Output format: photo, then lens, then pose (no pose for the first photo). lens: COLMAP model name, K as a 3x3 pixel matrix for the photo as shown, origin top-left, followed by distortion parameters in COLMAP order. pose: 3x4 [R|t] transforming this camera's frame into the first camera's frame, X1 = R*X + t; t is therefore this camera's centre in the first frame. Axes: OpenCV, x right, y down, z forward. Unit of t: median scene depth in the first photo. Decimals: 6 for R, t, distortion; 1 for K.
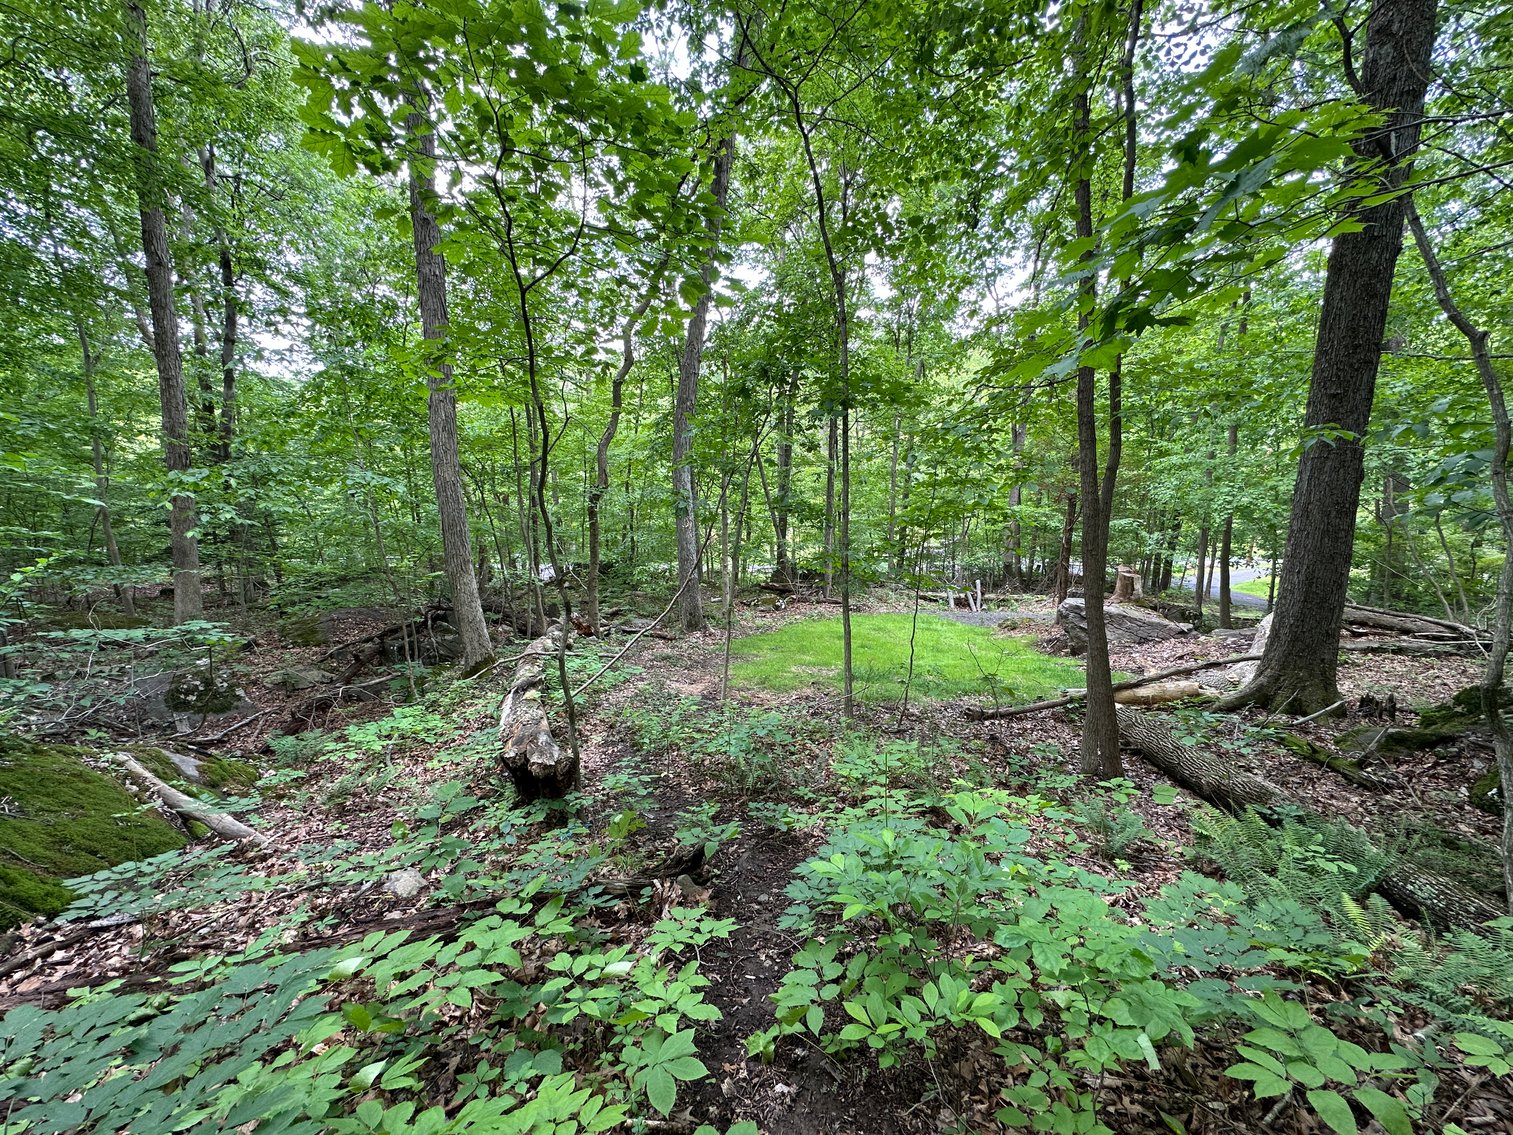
lens RADIAL K [[605.8, 0, 754.6], [0, 605.8, 568.8], [0, 0, 1]] dist [0.000047, -0.000033]
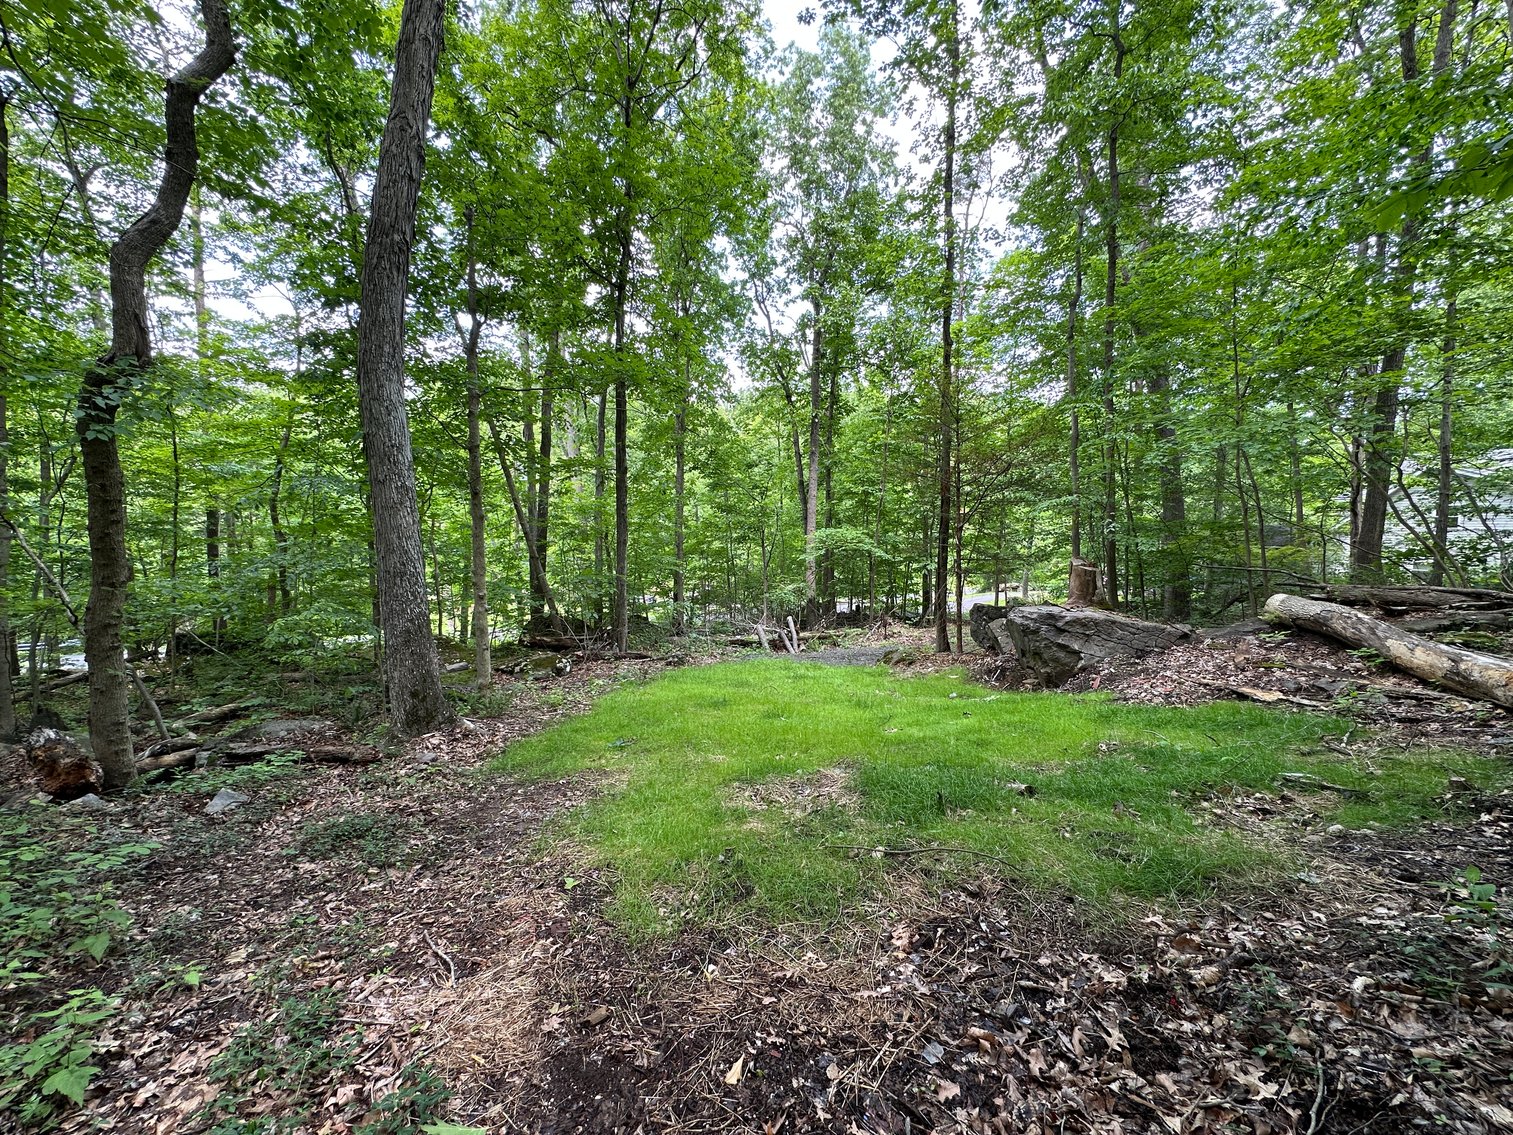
lens RADIAL K [[605.8, 0, 759.7], [0, 605.8, 568.3], [0, 0, 1]] dist [0.000047, -0.000033]
pose [[0.901462, -0.033196, 0.431584, -0.043857], [0.077805, 0.993242, -0.086117, 0.026796], [-0.425808, 0.111211, 0.897953, 0.317985]]
